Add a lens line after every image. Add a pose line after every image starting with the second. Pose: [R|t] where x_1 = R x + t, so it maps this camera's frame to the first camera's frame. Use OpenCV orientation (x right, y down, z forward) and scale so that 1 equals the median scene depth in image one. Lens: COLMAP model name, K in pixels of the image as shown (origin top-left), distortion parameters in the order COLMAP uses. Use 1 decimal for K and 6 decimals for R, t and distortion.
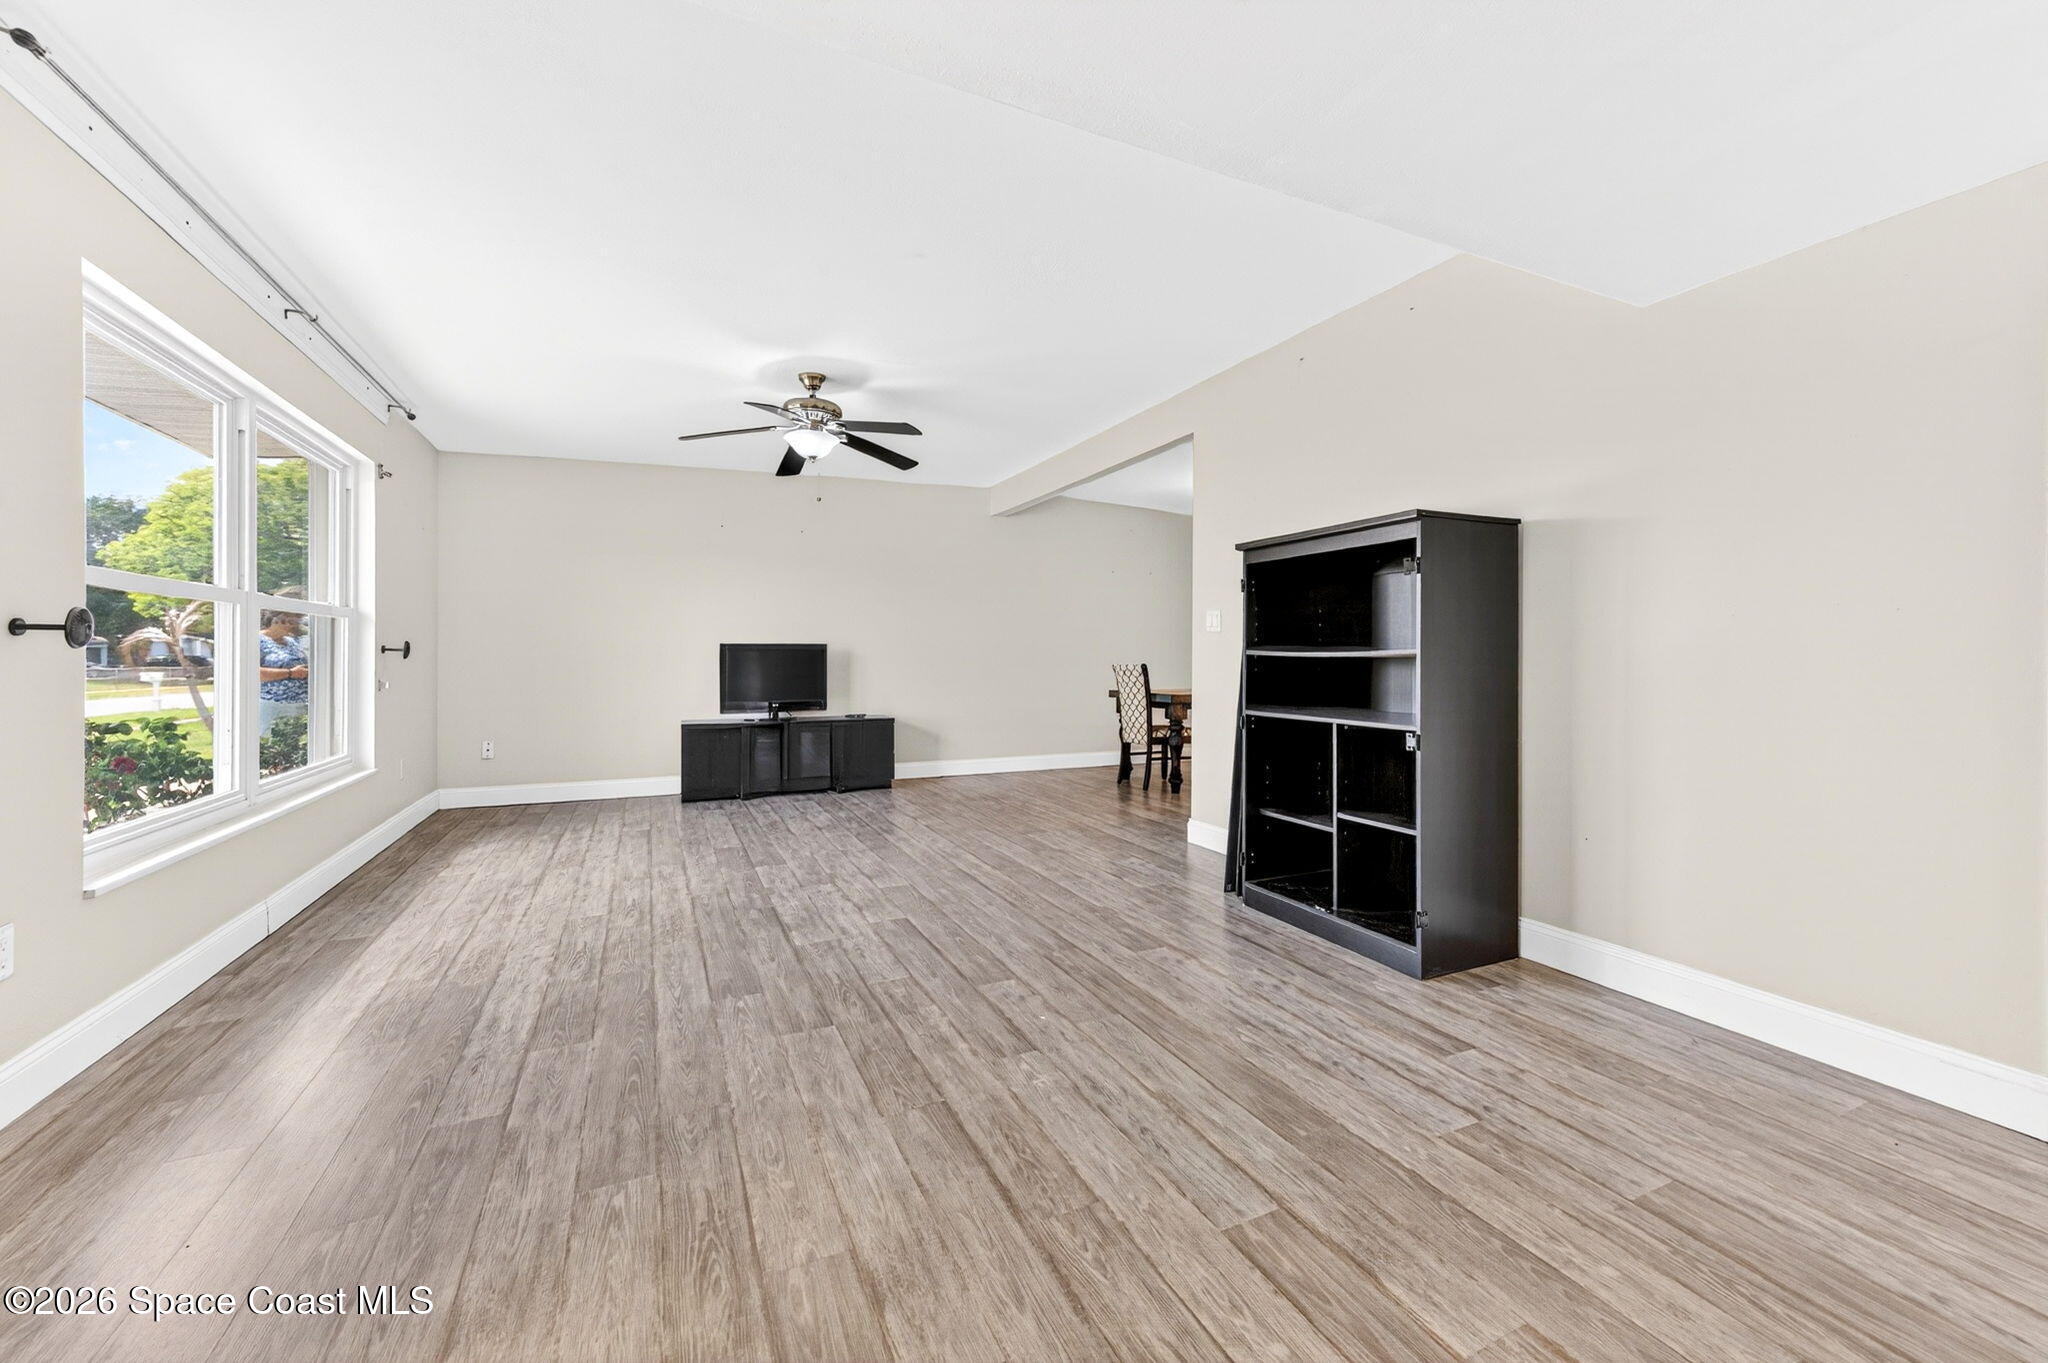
lens RADIAL K [[827.4, 0, 1024.1], [0, 827.4, 657.2], [0, 0, 1]] dist [0.012832, -0.000441]
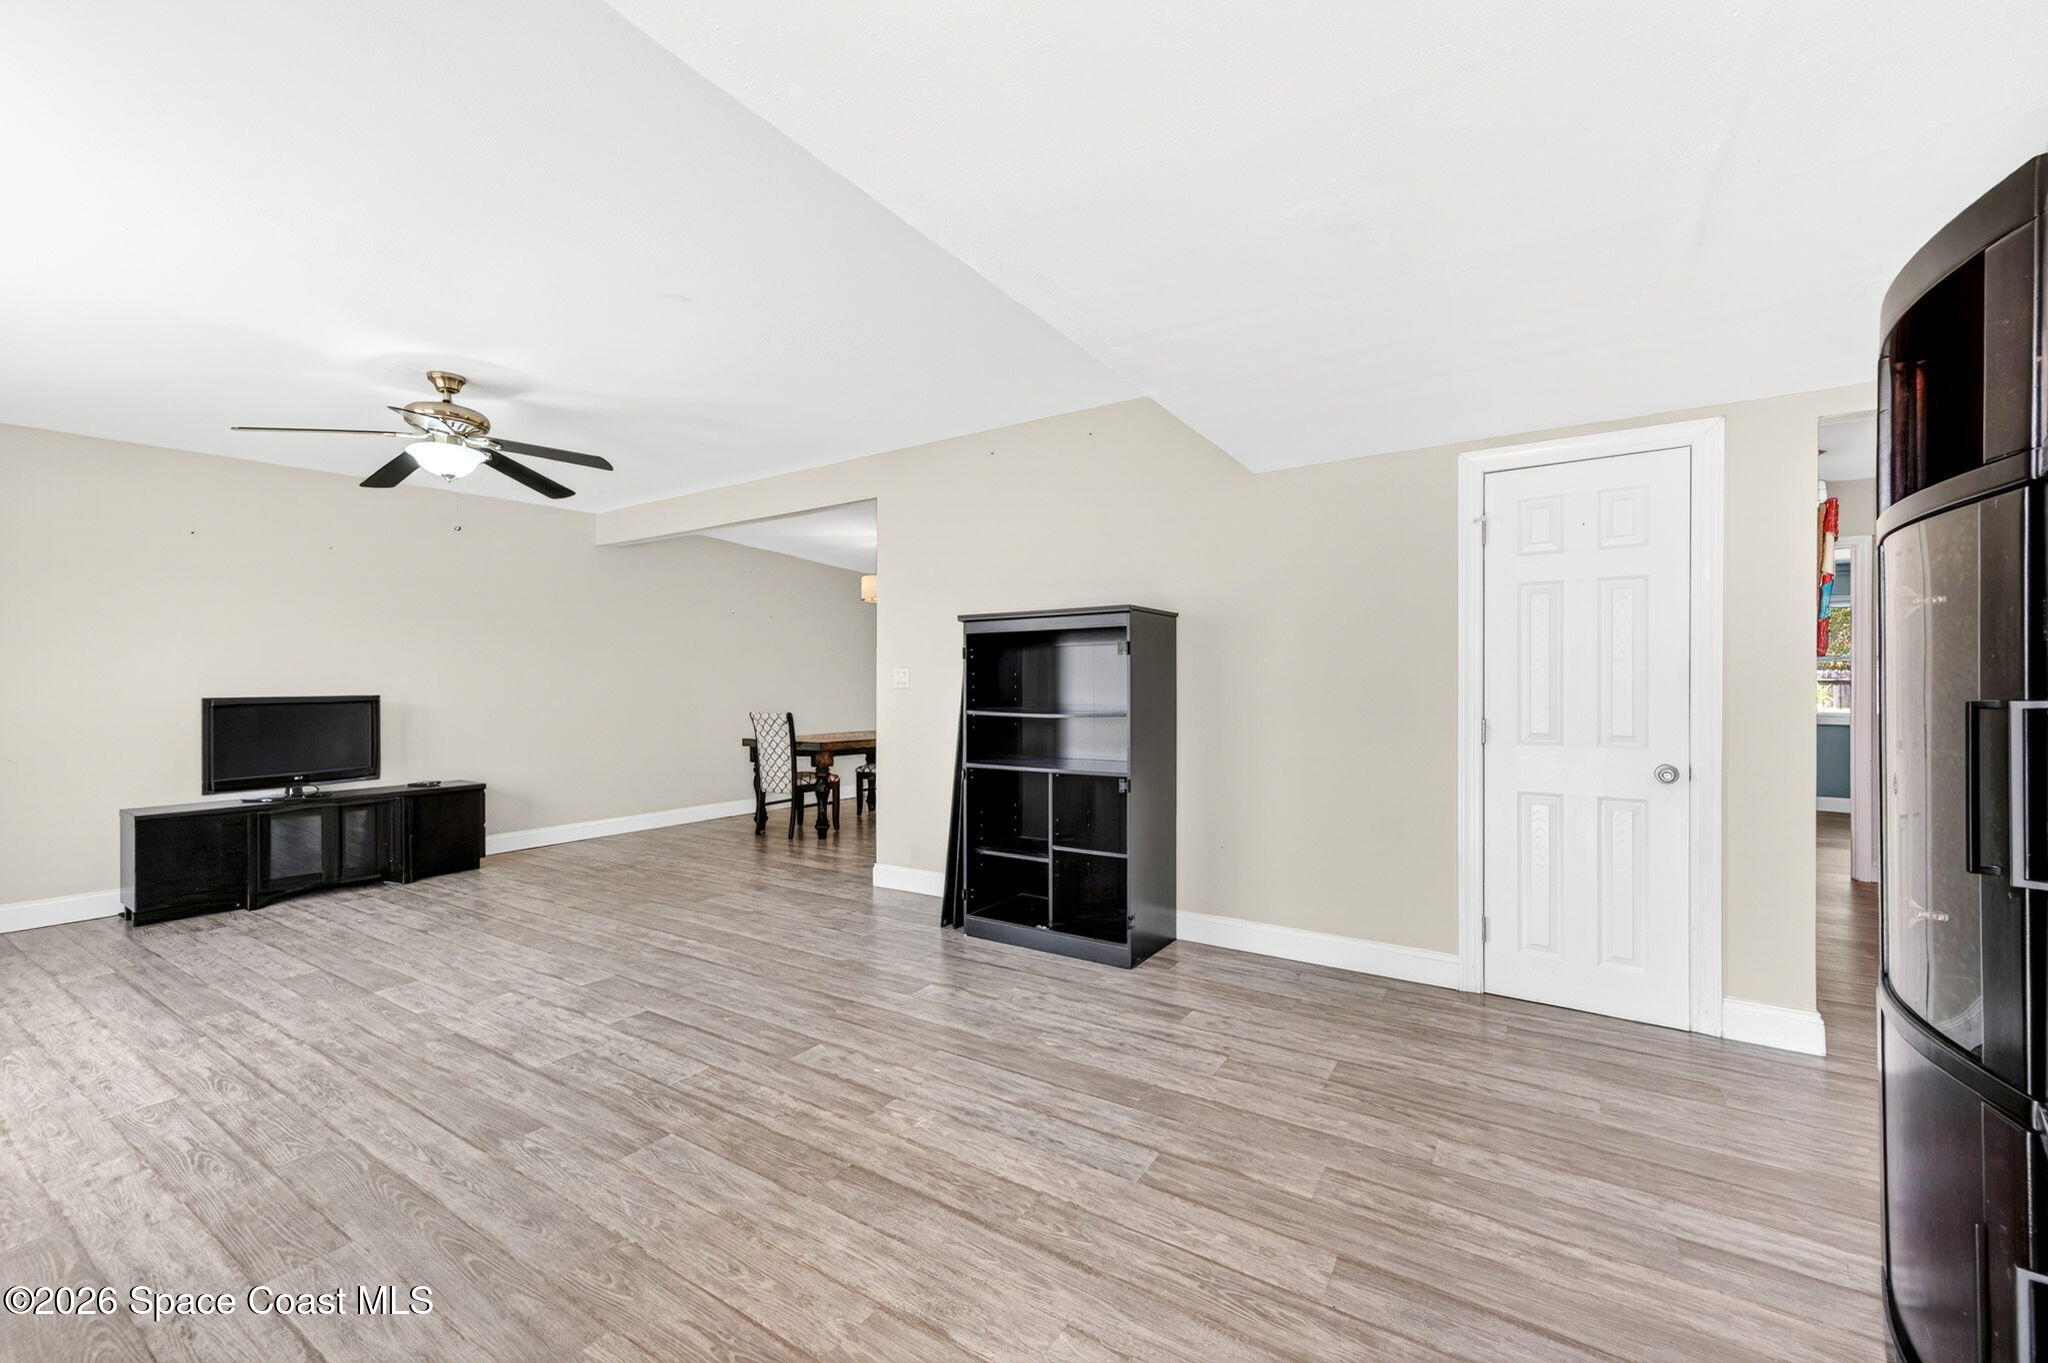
lens RADIAL K [[839.4, 0, 1031.4], [0, 839.4, 693.8], [0, 0, 1]] dist [0.011287, 0.000060]
pose [[0.842898, -0.008513, 0.538006, -0.327184], [0.003622, 0.999942, 0.010147, -0.049950], [-0.538061, -0.006604, 0.842880, -0.012869]]
